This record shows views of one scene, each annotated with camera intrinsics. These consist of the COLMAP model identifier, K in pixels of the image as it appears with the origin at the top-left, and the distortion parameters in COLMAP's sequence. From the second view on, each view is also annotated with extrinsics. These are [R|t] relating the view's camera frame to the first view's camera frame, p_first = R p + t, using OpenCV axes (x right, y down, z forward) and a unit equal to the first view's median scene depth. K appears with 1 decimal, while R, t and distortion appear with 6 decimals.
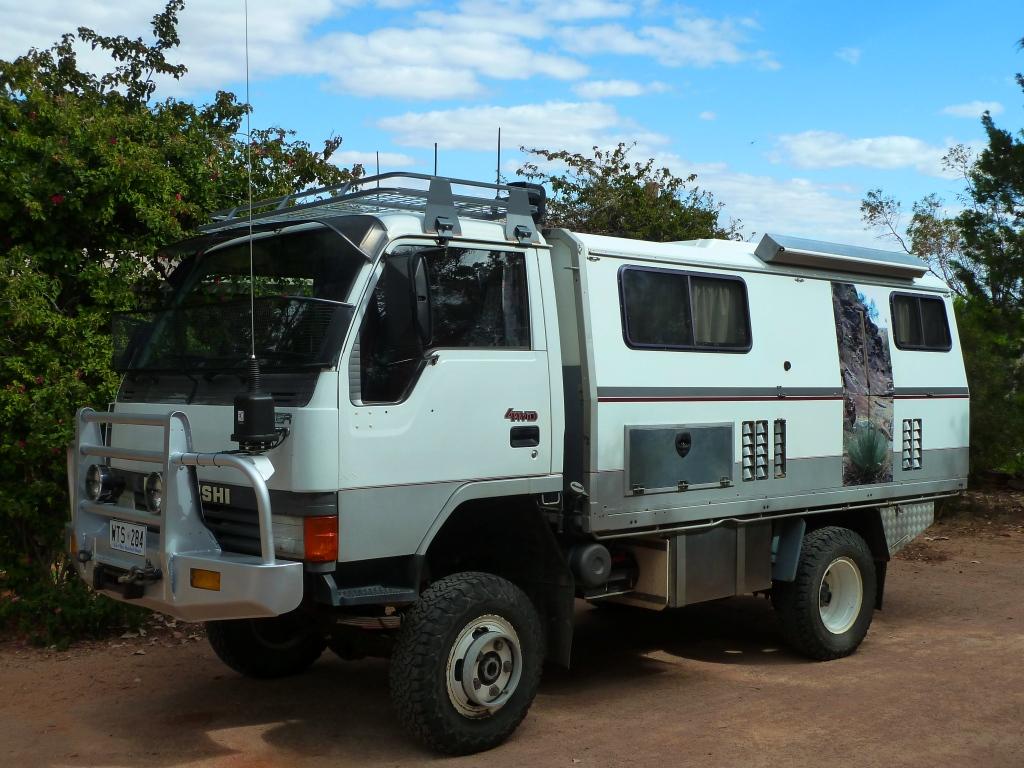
lens RADIAL K [[1289.6, 0, 521.5], [0, 1289.6, 380.6], [0, 0, 1]] dist [-0.023074, 0.000000]
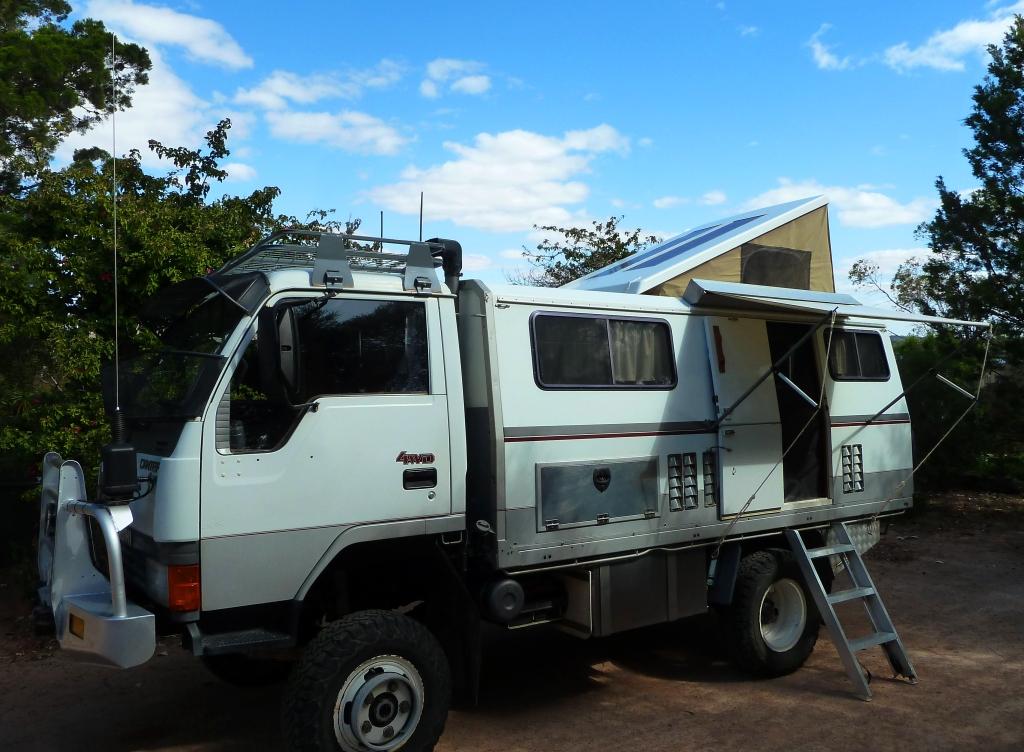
lens RADIAL K [[862.8, 0, 493.1], [0, 862.8, 324.8], [0, 0, 1]] dist [-0.051652, 0.030478]
pose [[0.985234, -0.034168, -0.167772, 0.162446], [0.019044, 0.995674, -0.090941, -0.013940], [0.170153, 0.086403, 0.981622, 0.290007]]
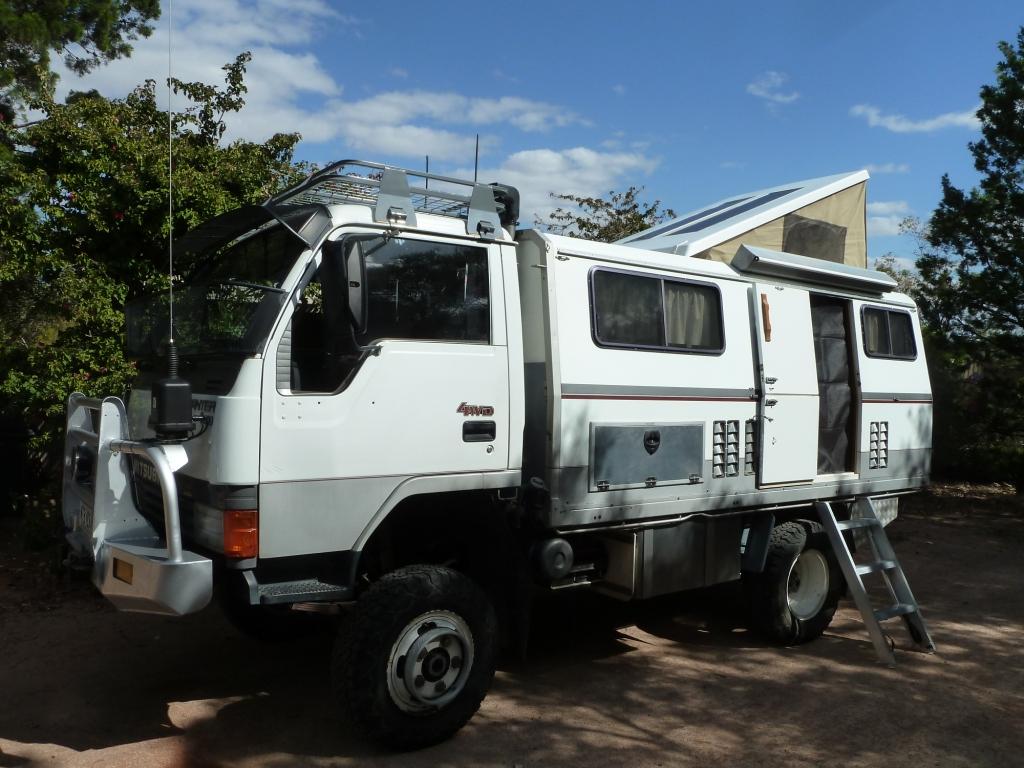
lens RADIAL K [[850.8, 0, 506.3], [0, 850.8, 379.3], [0, 0, 1]] dist [-0.046839, 0.031553]
pose [[0.993471, 0.020338, -0.112255, 0.086320], [-0.021221, 0.999752, -0.006680, 0.006653], [0.112091, 0.009019, 0.993657, 0.316731]]
